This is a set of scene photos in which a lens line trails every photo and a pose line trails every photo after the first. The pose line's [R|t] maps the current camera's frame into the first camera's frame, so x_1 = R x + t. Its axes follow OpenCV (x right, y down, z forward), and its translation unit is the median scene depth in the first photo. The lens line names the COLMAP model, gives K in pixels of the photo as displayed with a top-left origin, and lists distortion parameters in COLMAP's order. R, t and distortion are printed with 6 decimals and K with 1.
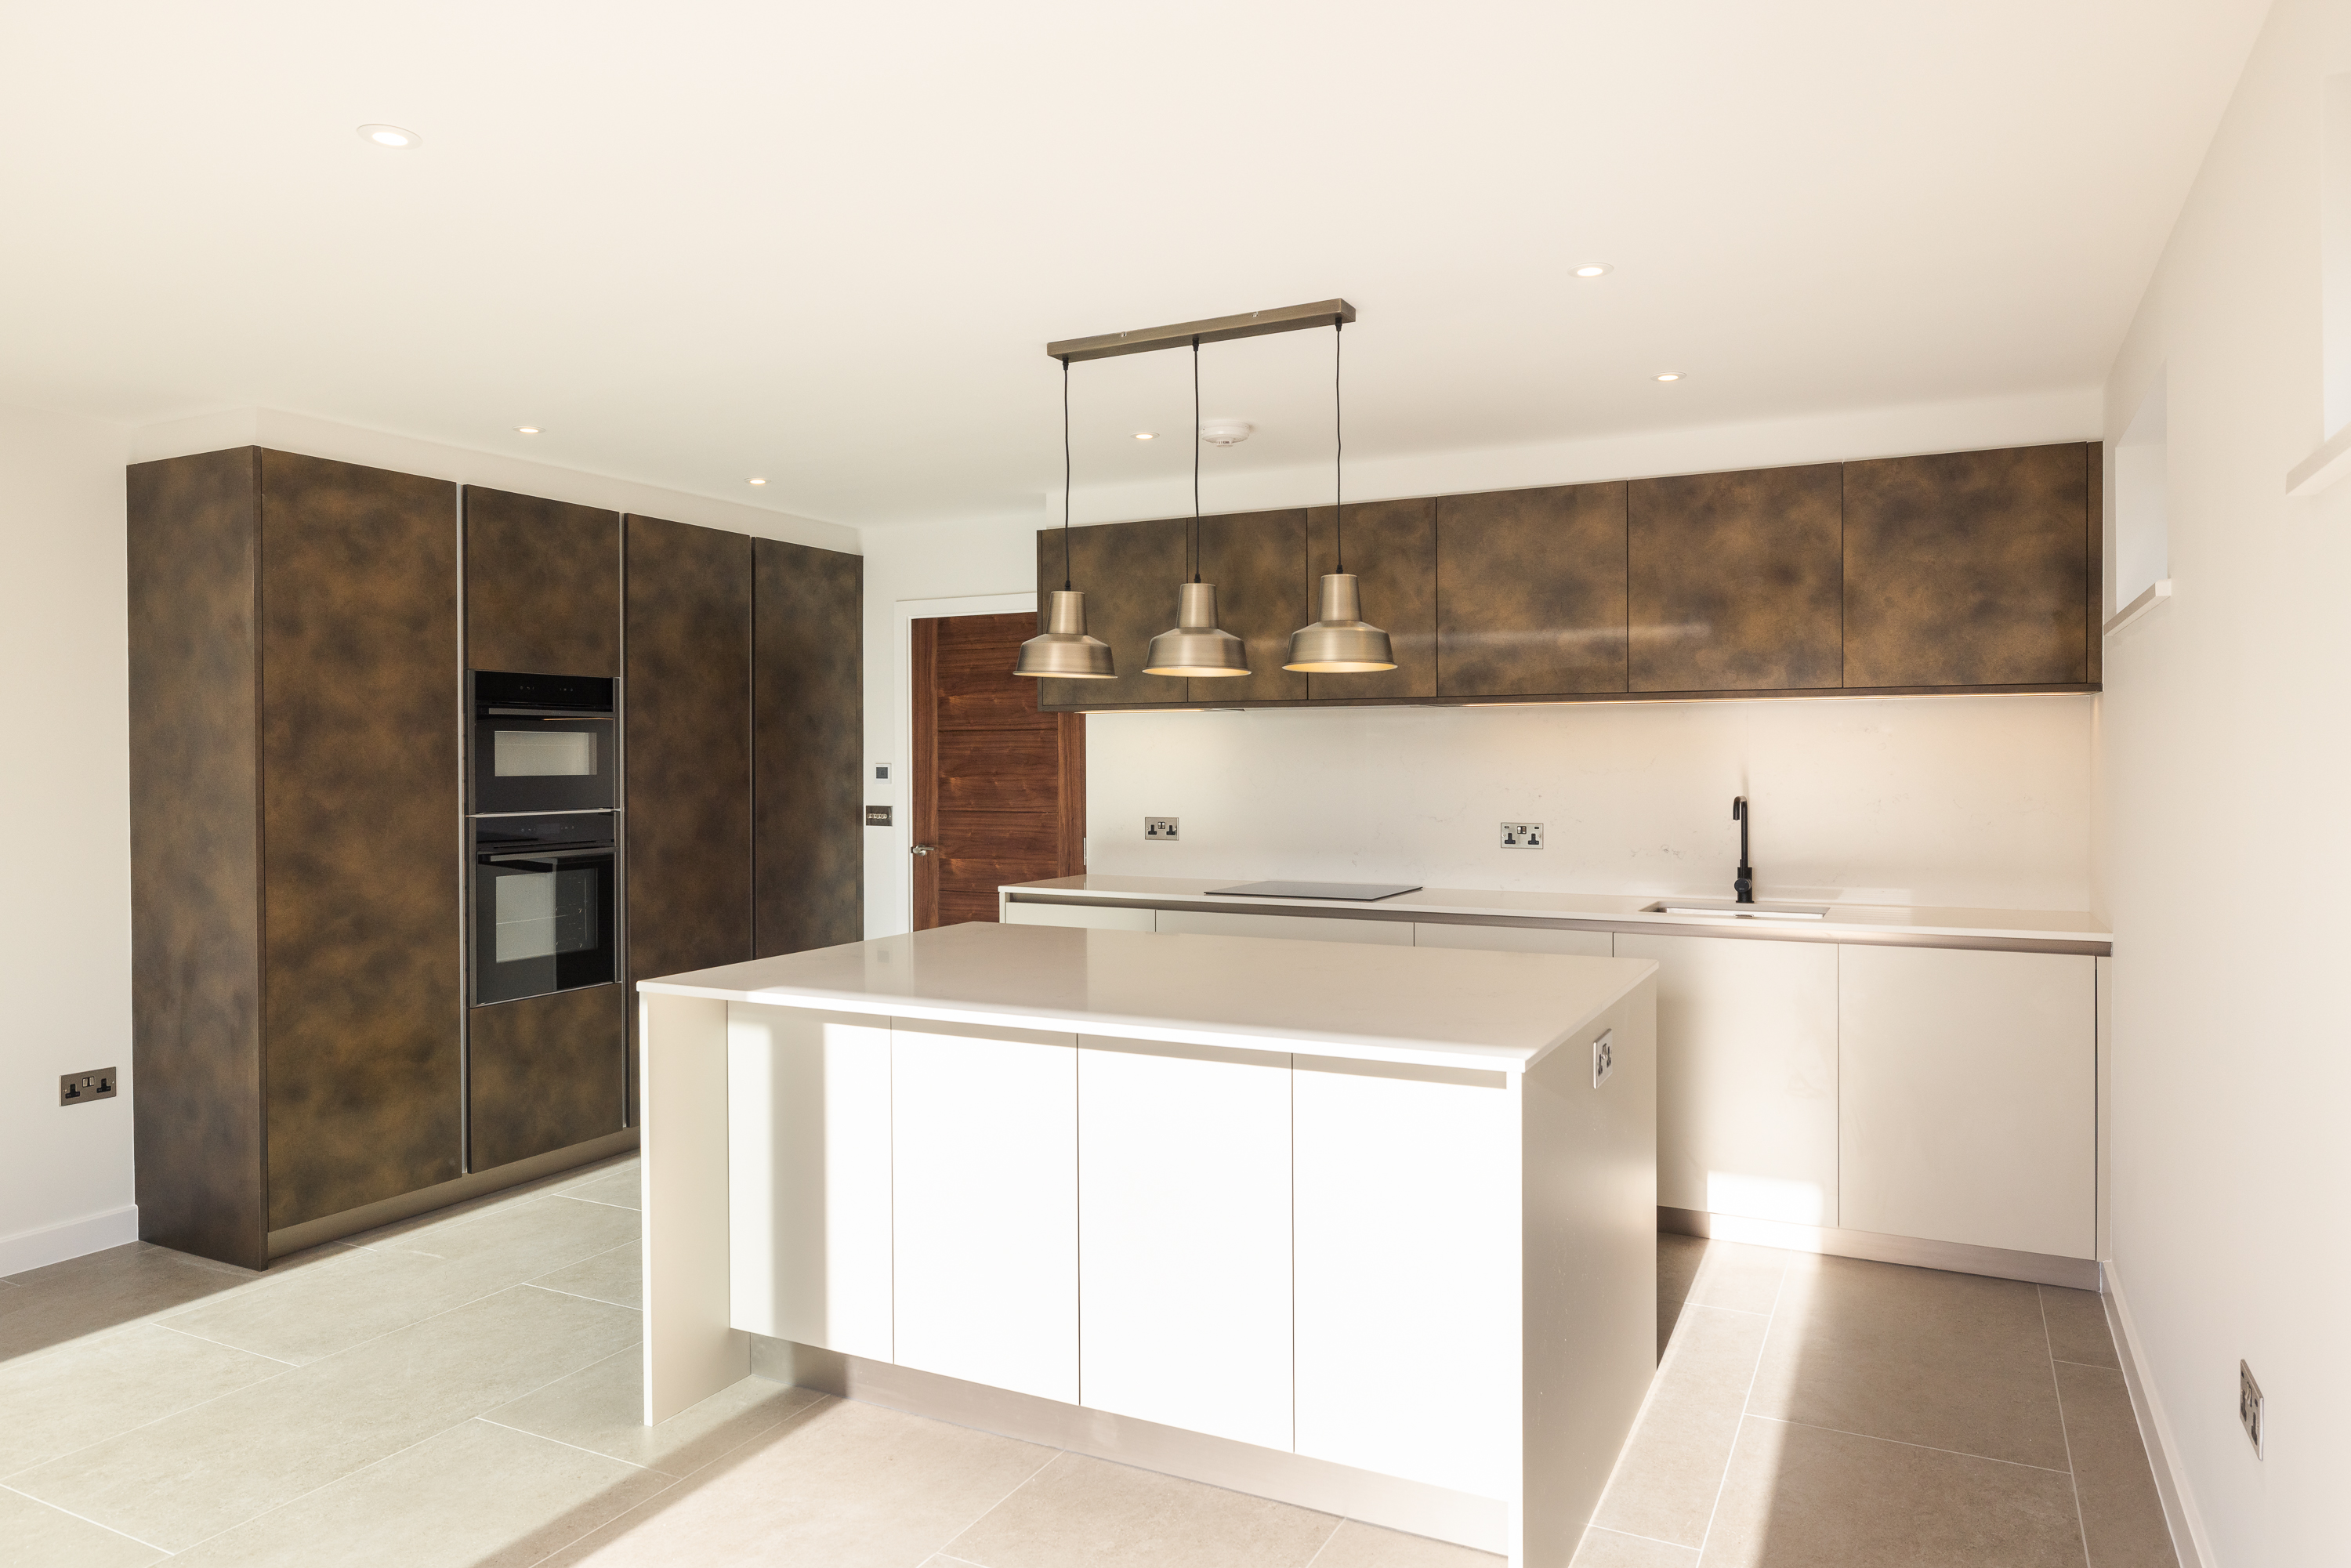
lens RADIAL K [[1483.0, 0, 1215.1], [0, 1483.0, 763.7], [0, 0, 1]] dist [0.005543, -0.001818]
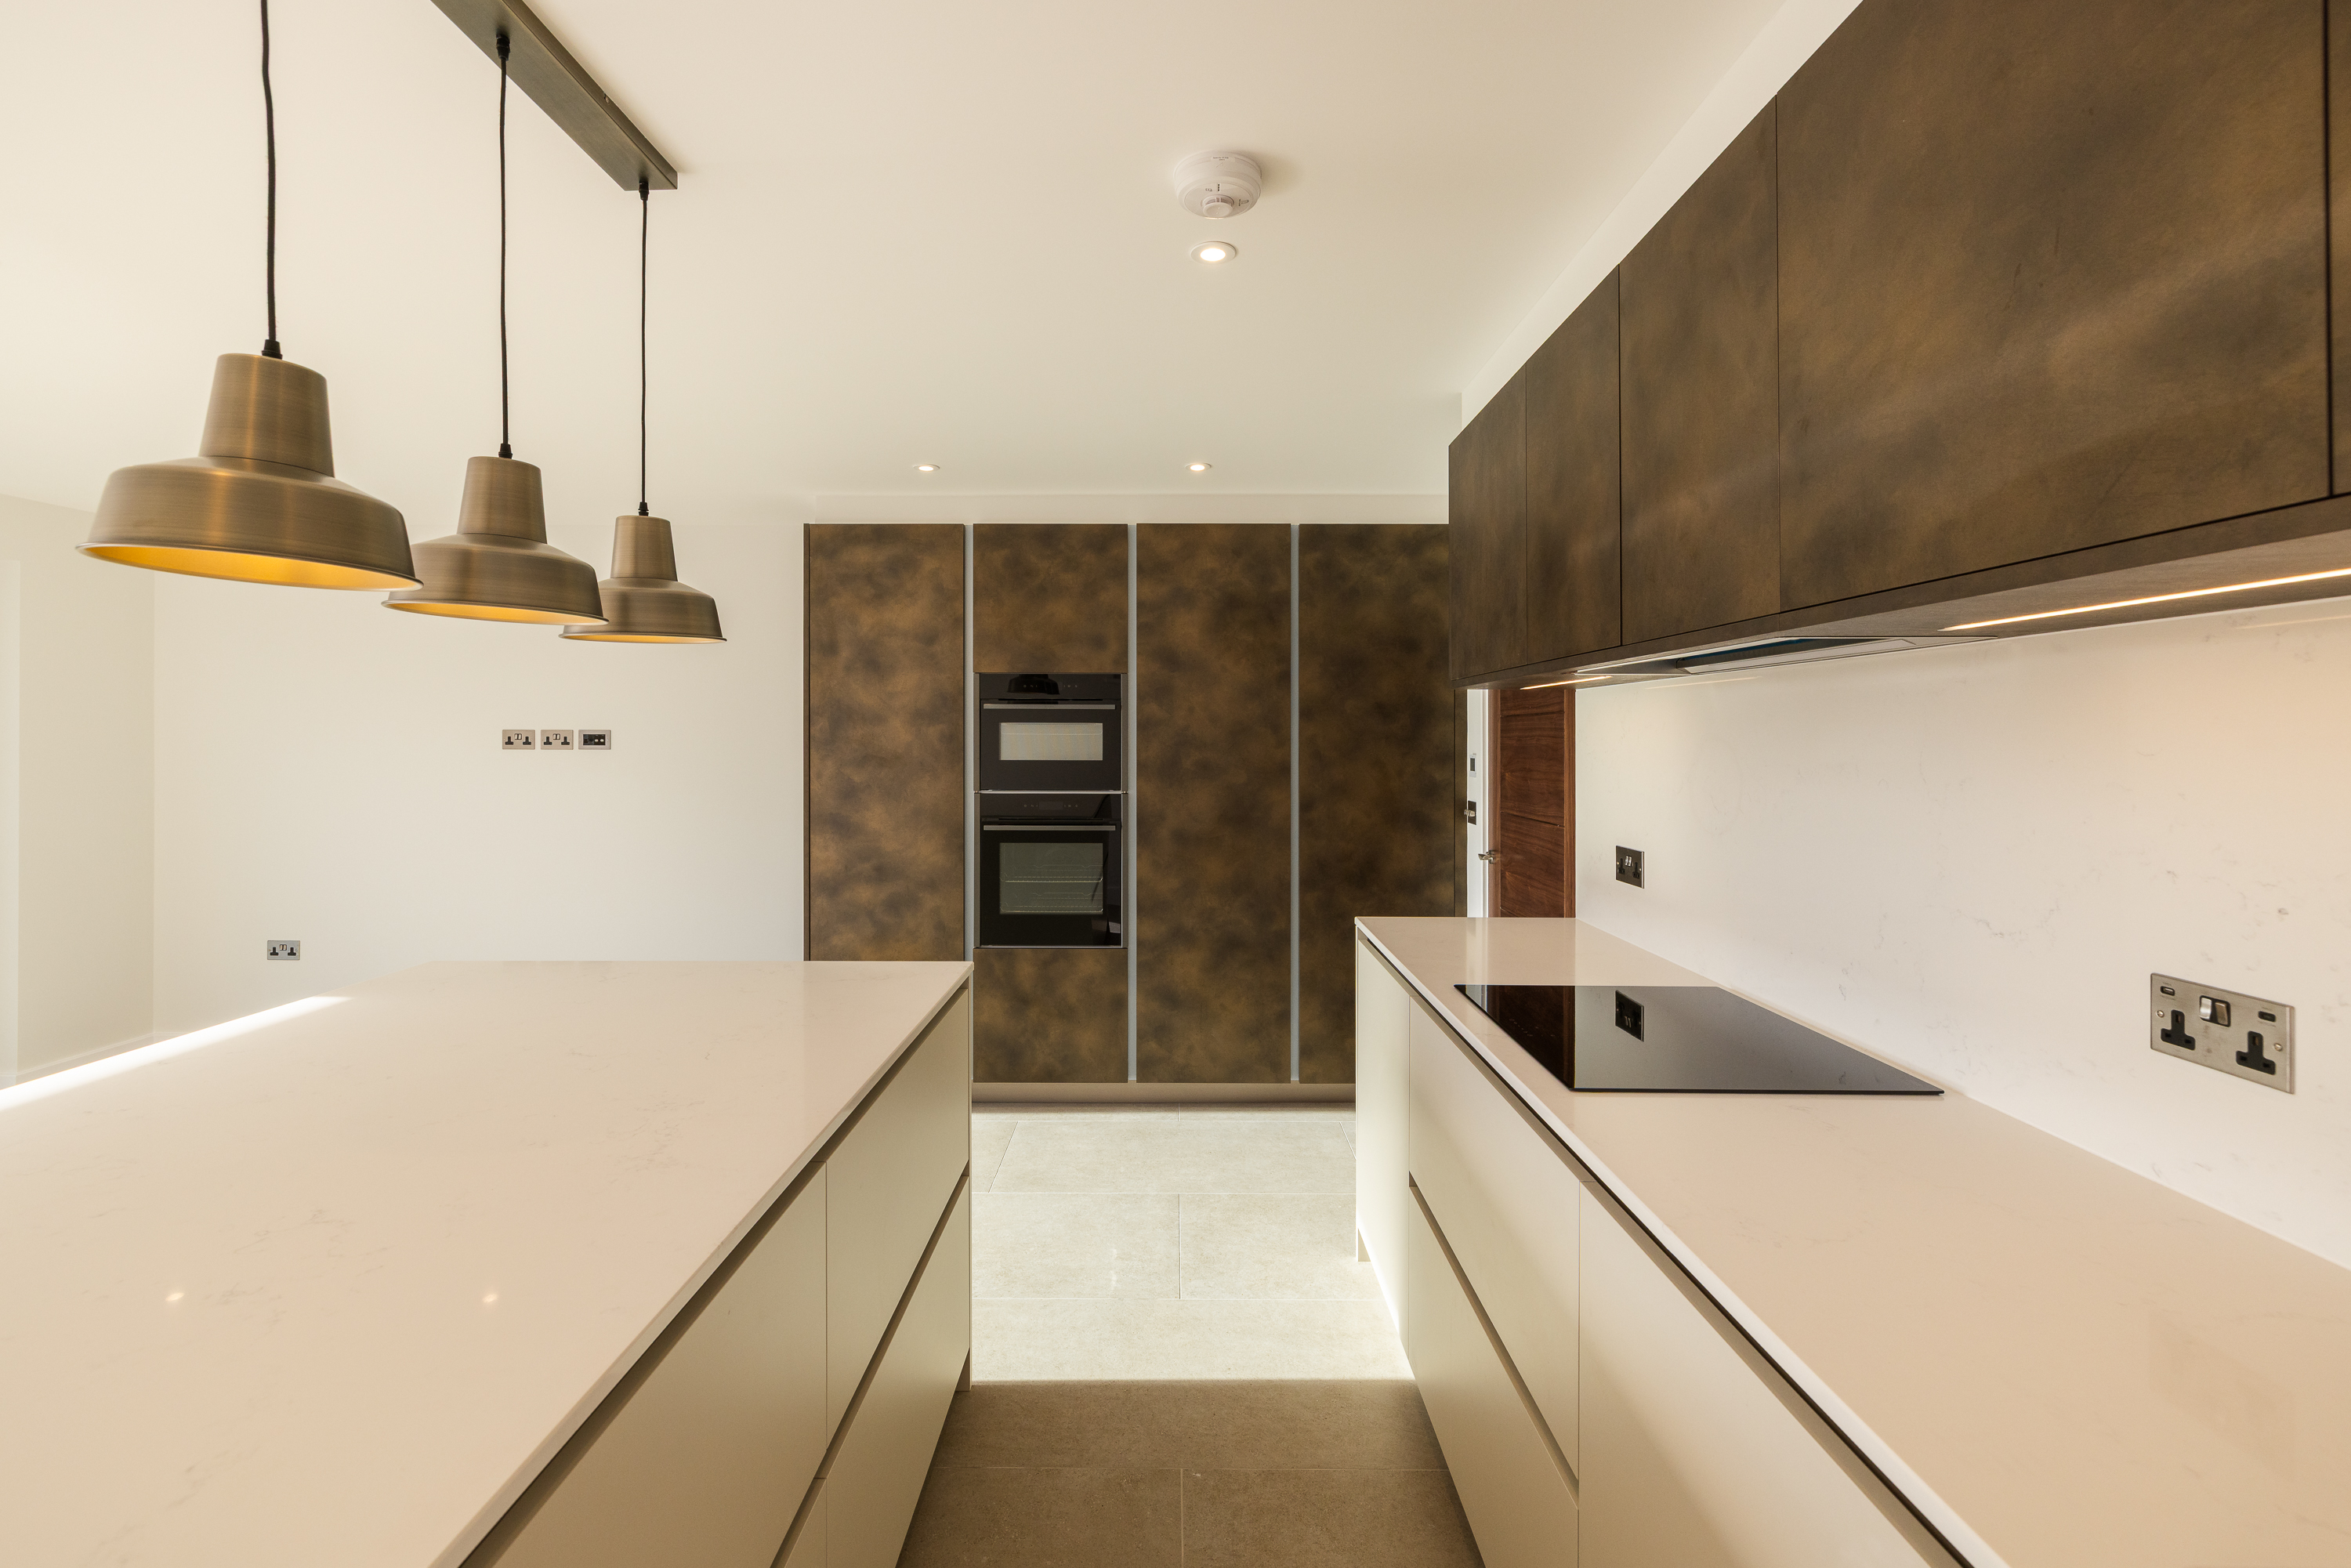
lens RADIAL K [[1017.4, 0, 1188.7], [0, 1017.4, 733.3], [0, 0, 1]] dist [-0.007978, 0.001118]
pose [[0.435934, 0.001204, -0.899978, 0.347265], [-0.008612, 0.999959, -0.002834, -0.012871], [0.899937, 0.008986, 0.435927, 0.814601]]
